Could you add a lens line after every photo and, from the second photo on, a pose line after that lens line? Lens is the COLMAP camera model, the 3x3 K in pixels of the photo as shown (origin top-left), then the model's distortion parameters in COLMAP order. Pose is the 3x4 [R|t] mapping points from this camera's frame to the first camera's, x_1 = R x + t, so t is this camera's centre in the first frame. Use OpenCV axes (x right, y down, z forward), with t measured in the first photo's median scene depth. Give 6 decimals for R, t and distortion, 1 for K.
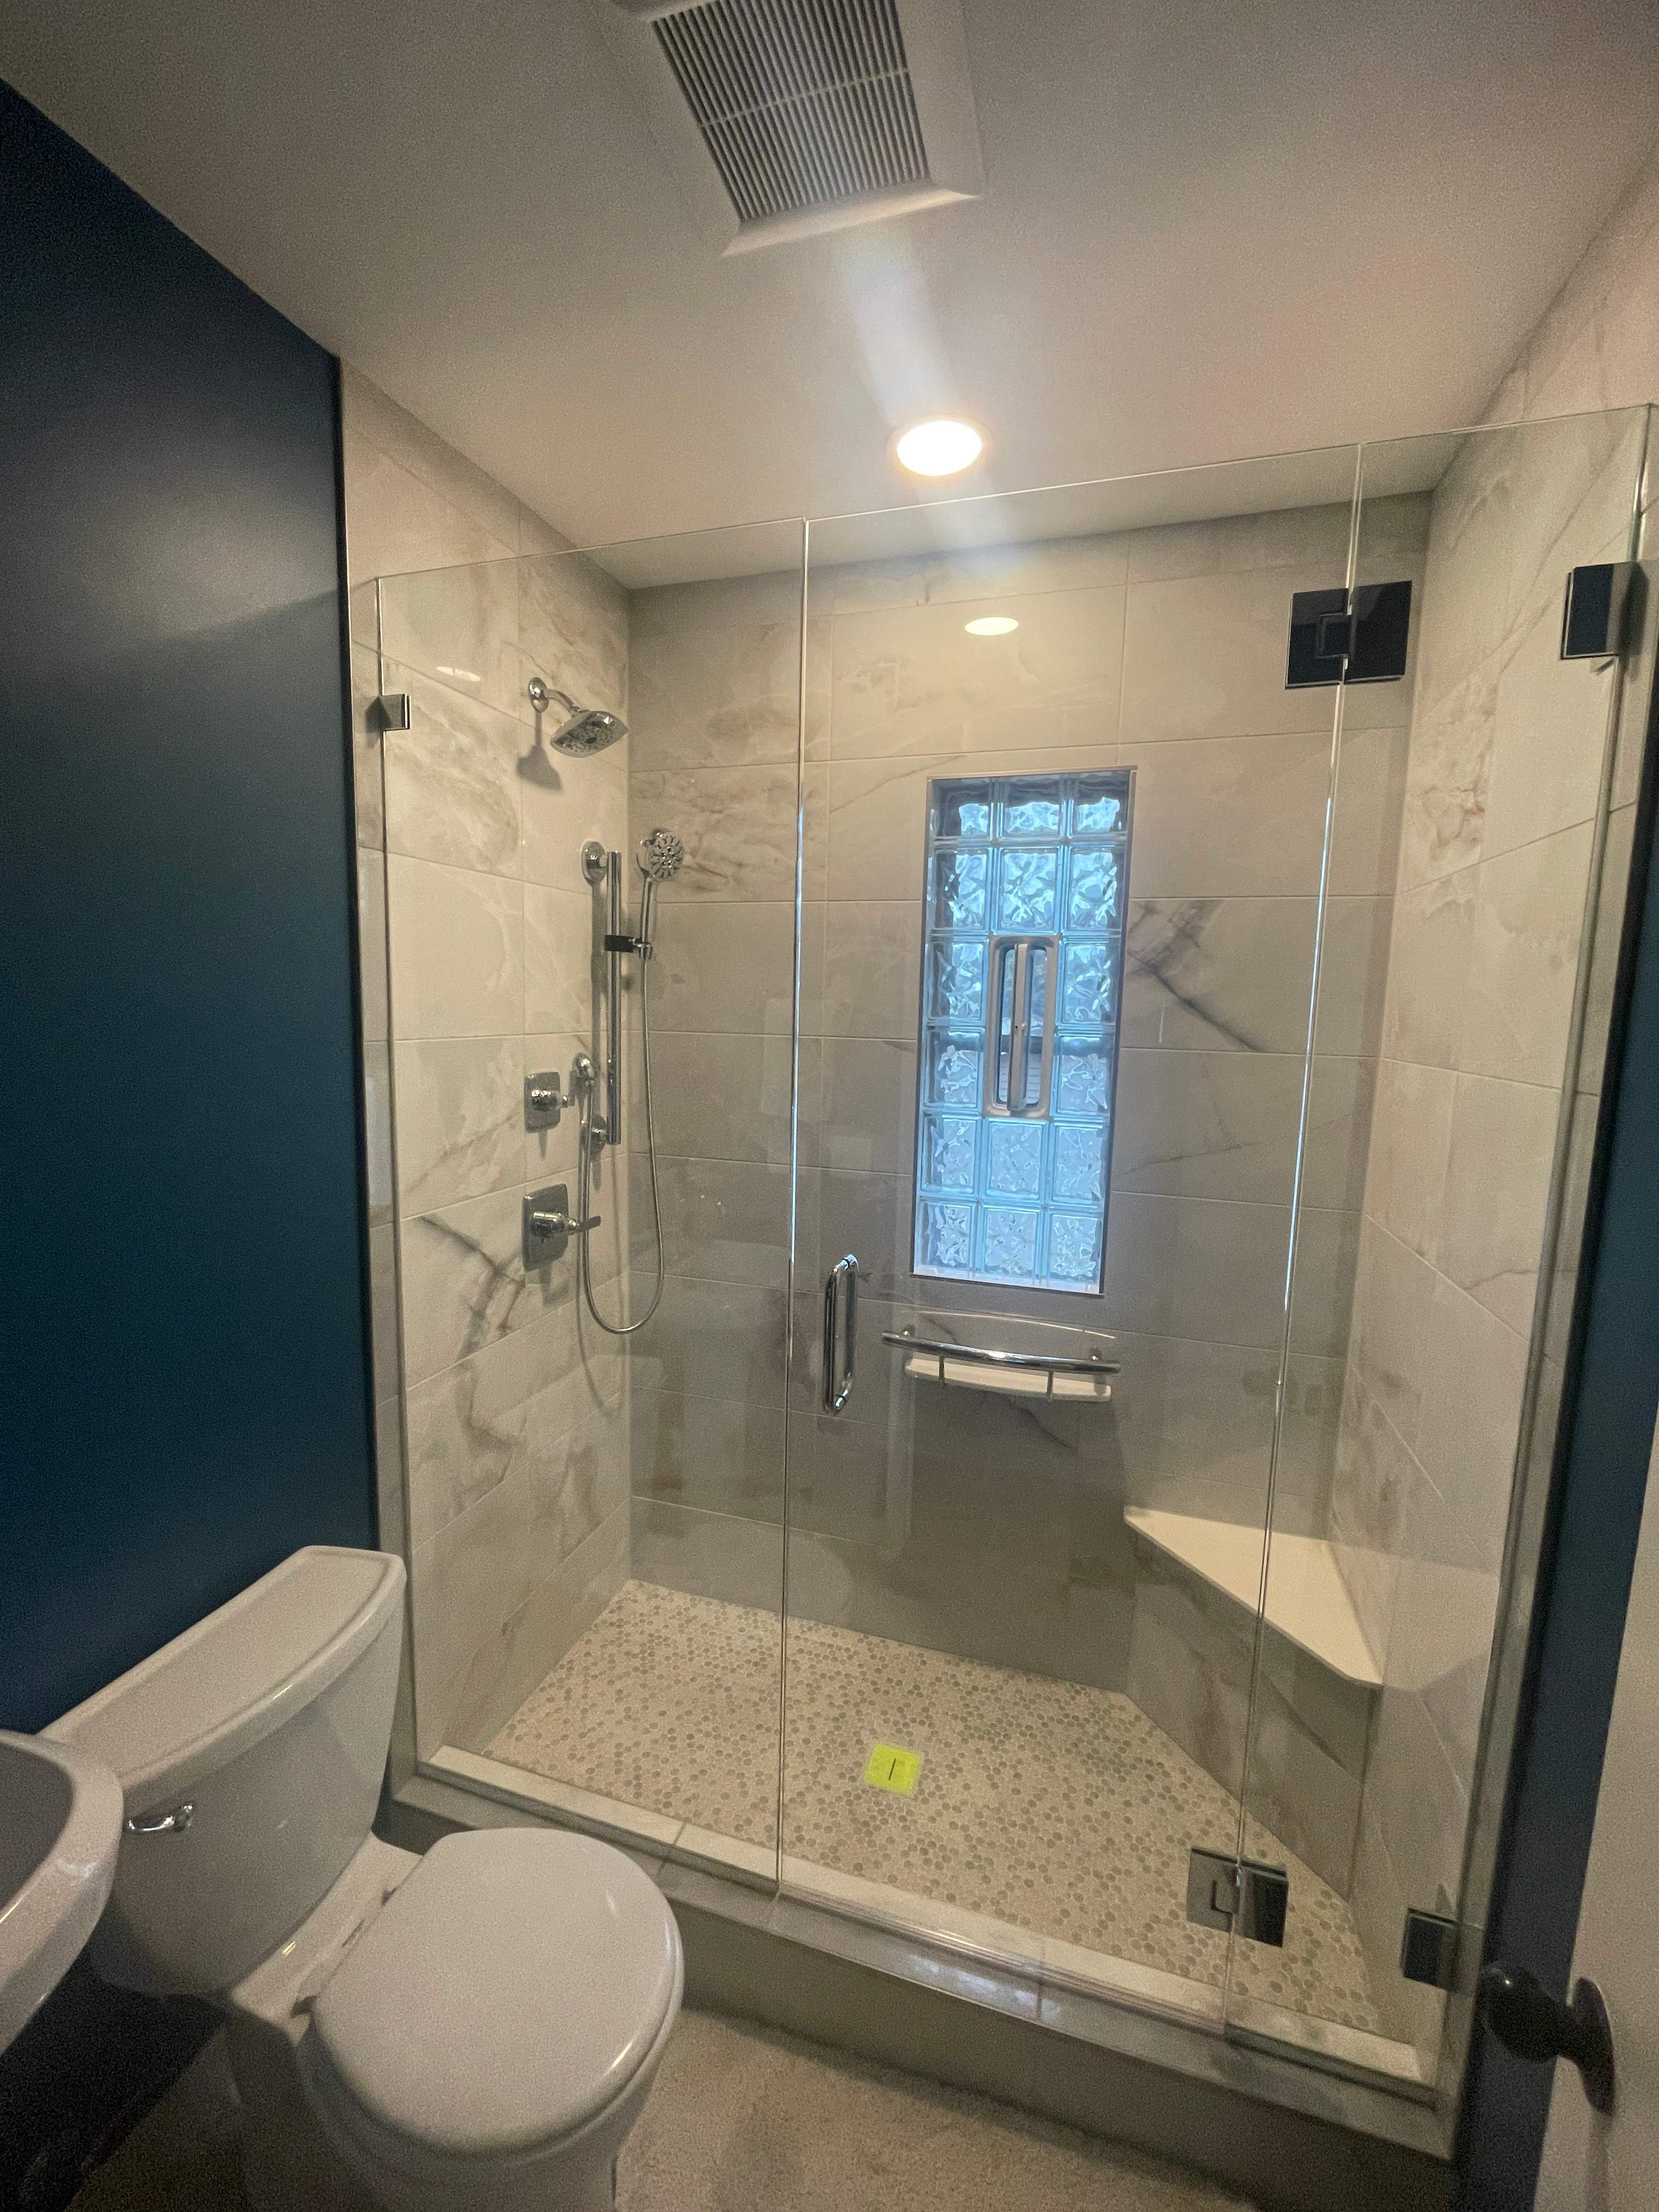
lens RADIAL K [[891.6, 0, 829.5], [0, 891.6, 1106.0], [0, 0, 1]] dist [-0.001824, -0.000153]
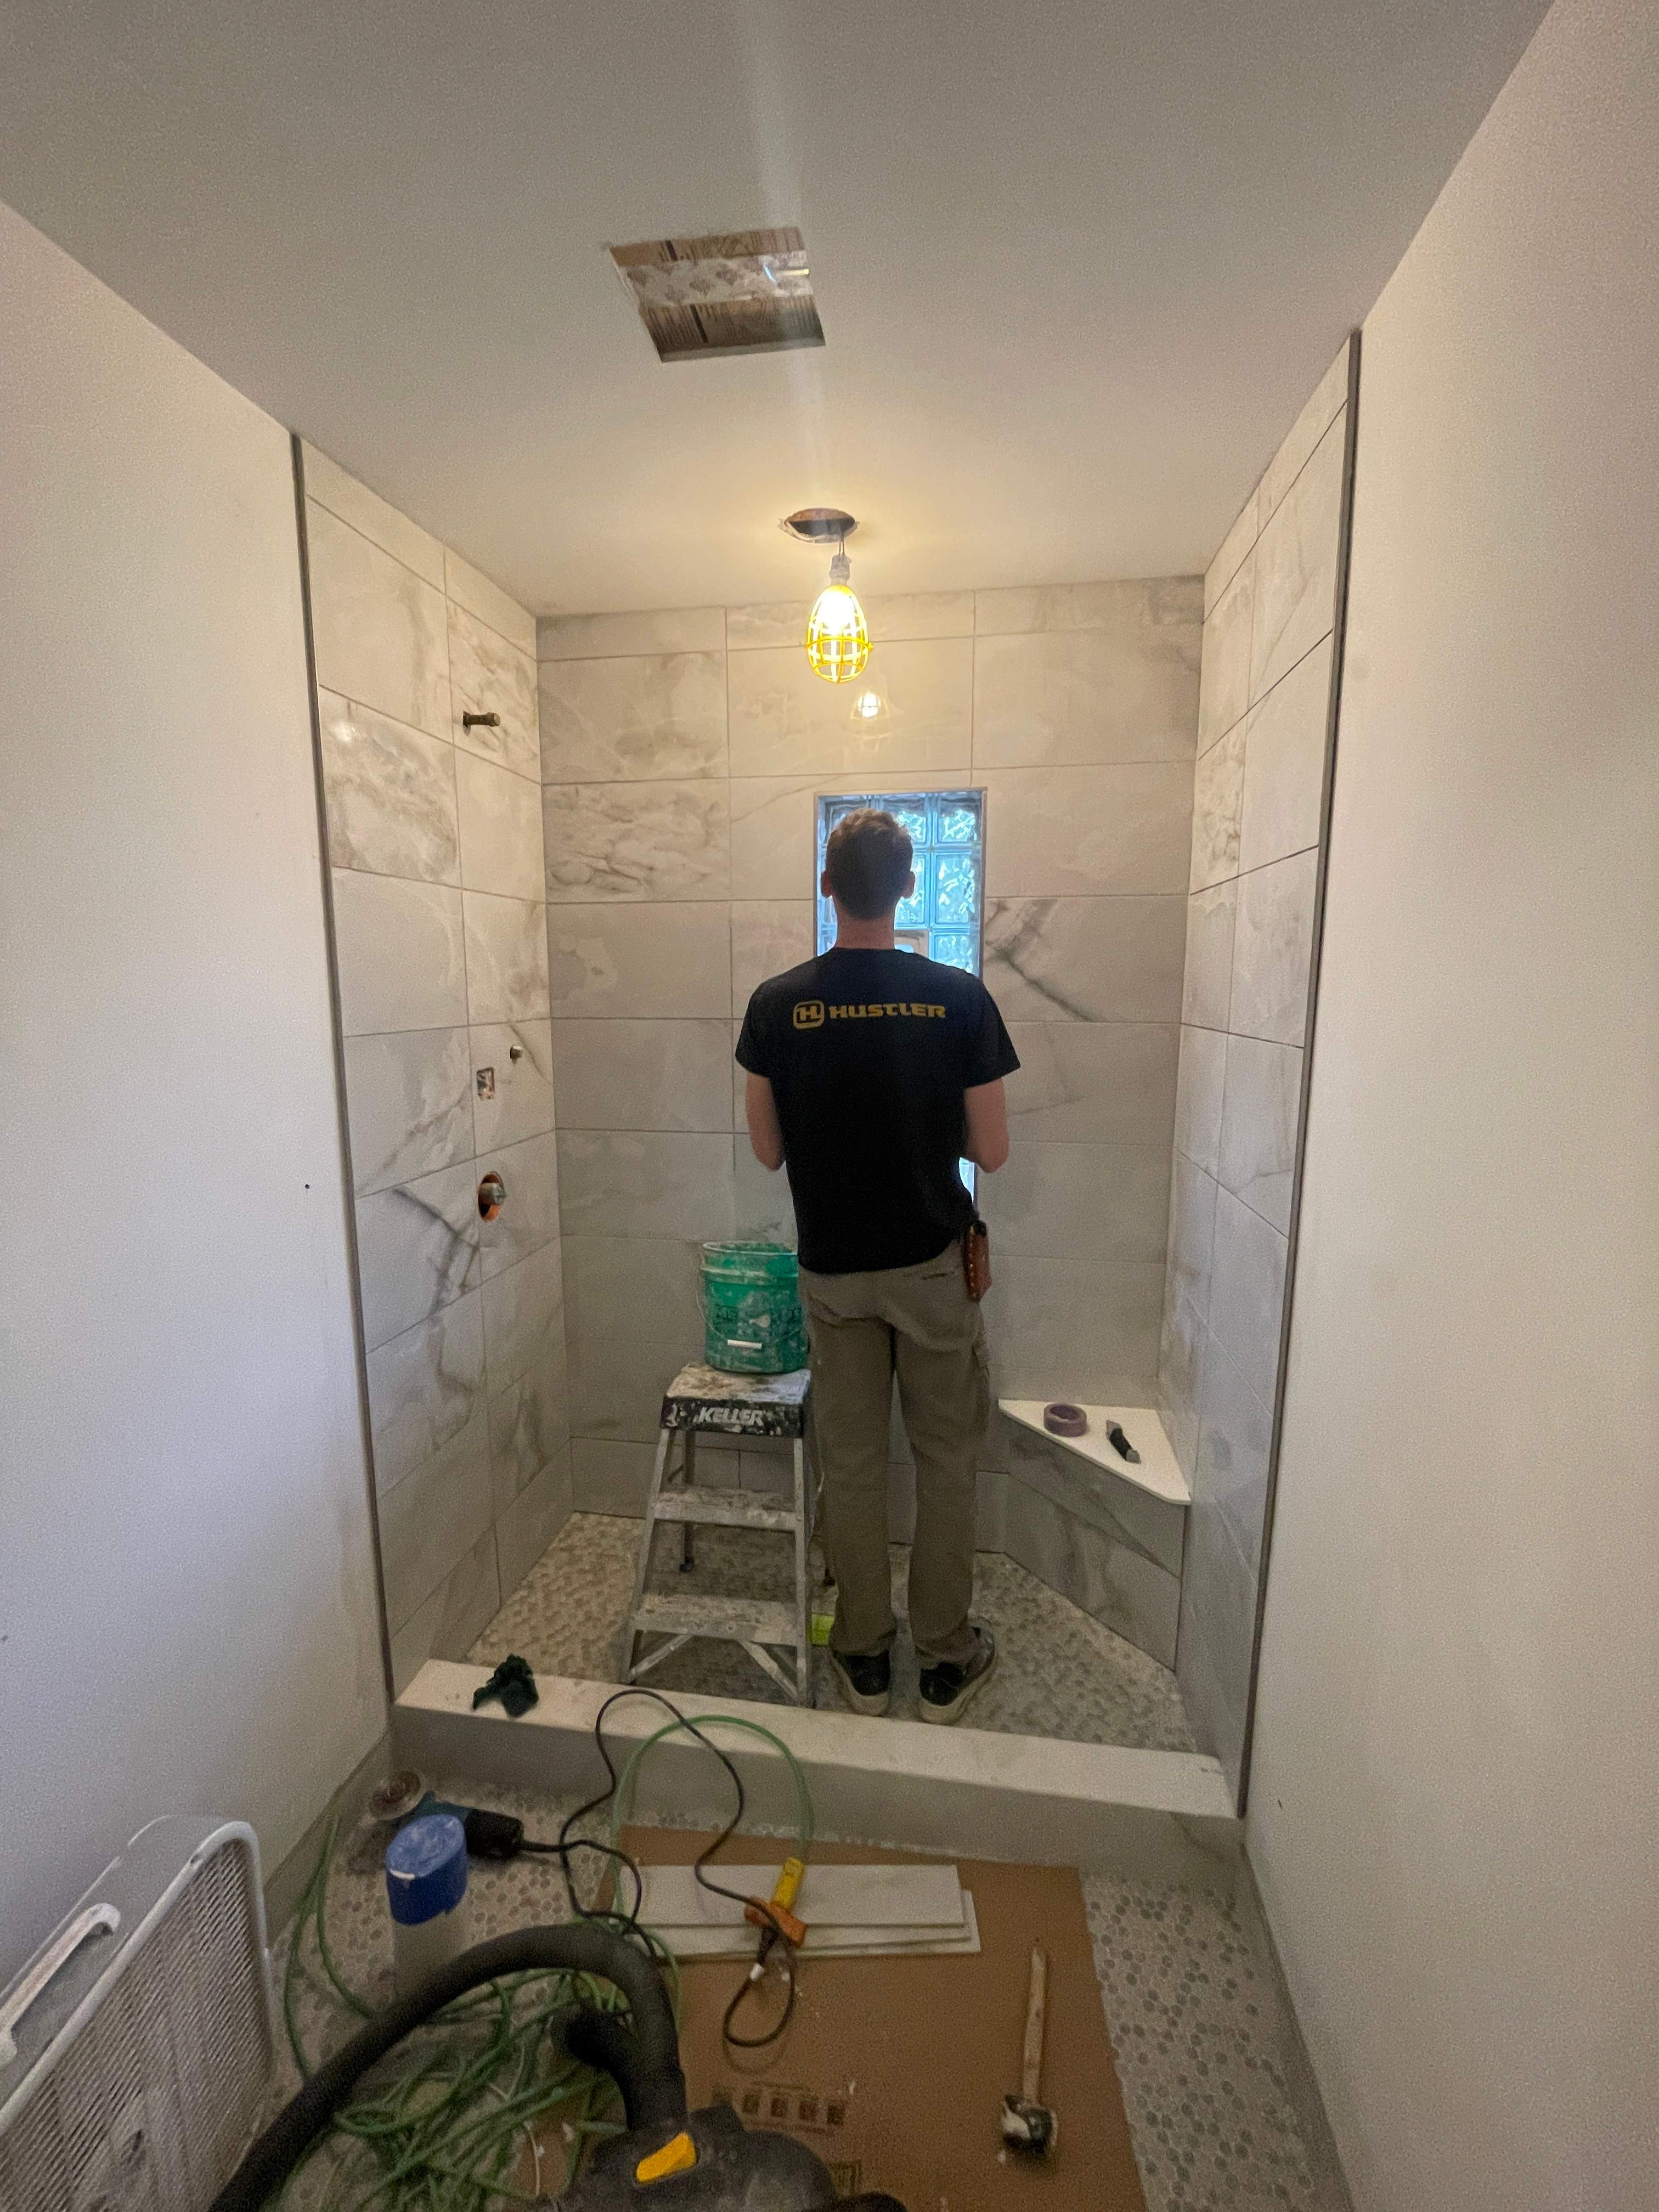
lens RADIAL K [[886.8, 0, 829.5], [0, 886.8, 1106.0], [0, 0, 1]] dist [0.000987, 0.000052]
pose [[0.989286, -0.042939, 0.139534, -0.053686], [0.039534, 0.998851, 0.027085, 0.008174], [-0.140536, -0.021278, 0.989847, -0.169950]]
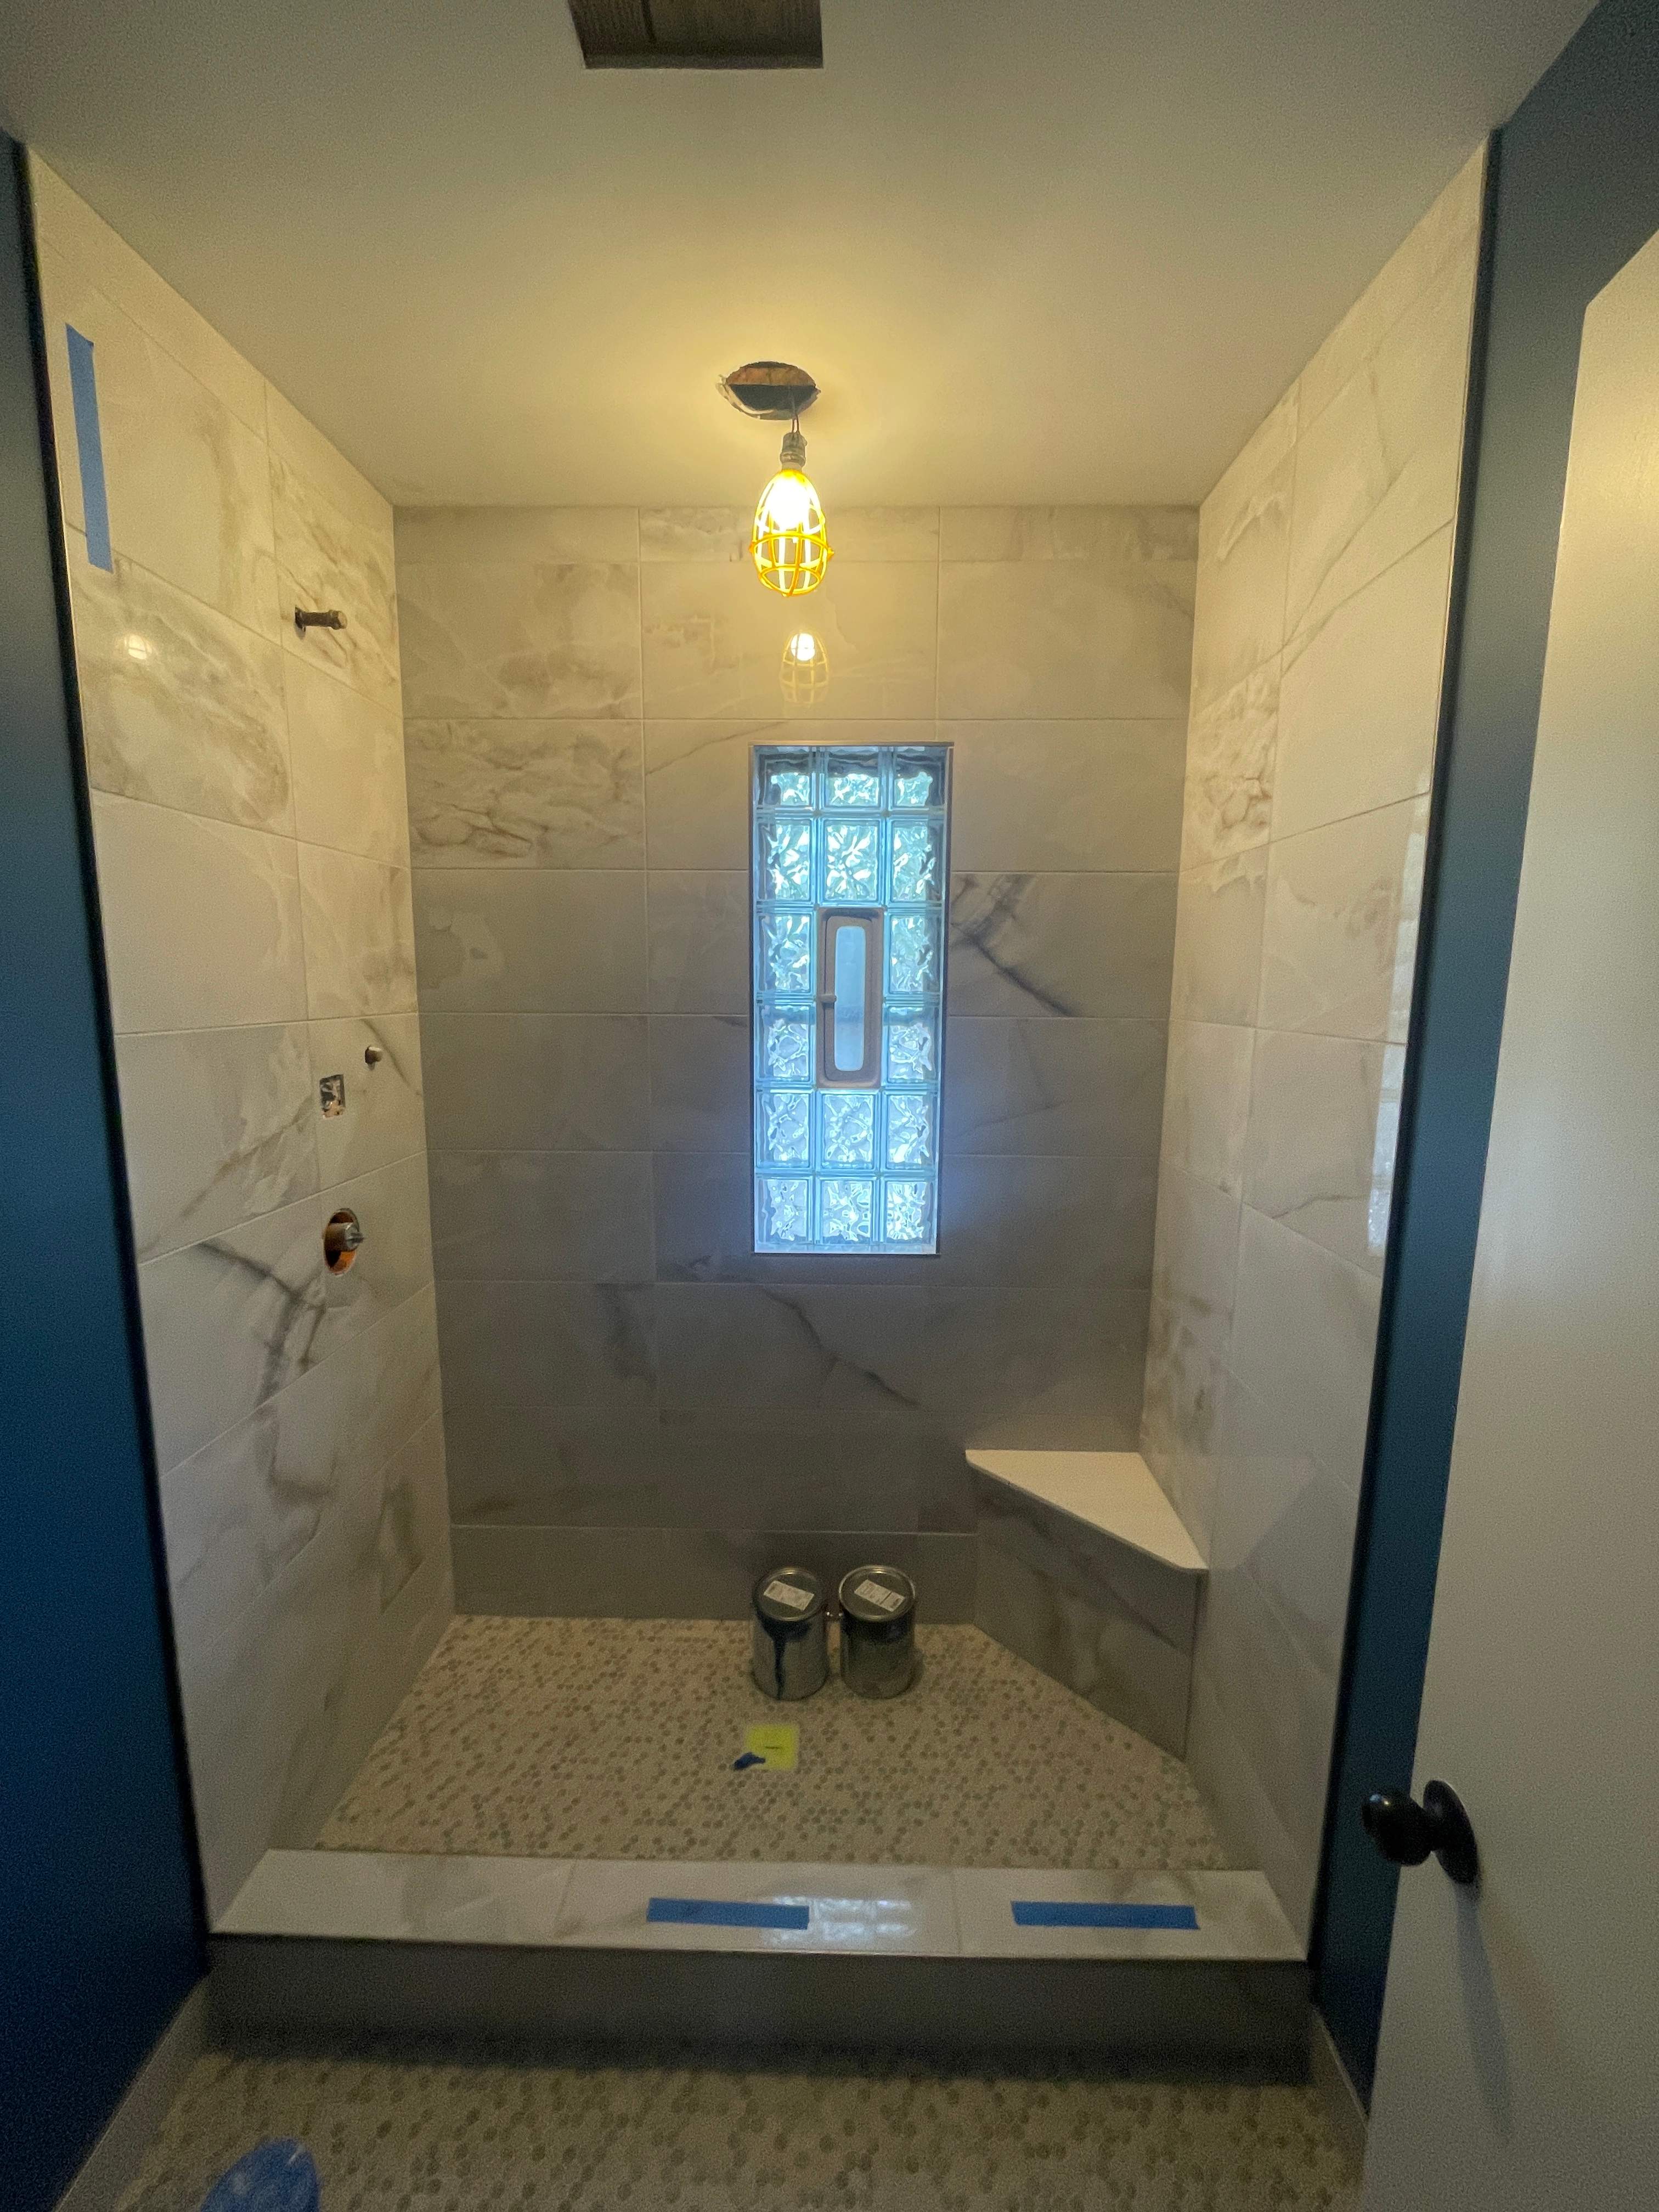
lens RADIAL K [[892.6, 0, 829.5], [0, 892.6, 1106.0], [0, 0, 1]] dist [-0.002406, -0.000293]
pose [[0.960983, -0.055468, 0.270990, -0.097701], [0.047983, 0.998263, 0.034173, -0.003225], [-0.272415, -0.019837, 0.961975, 0.037200]]
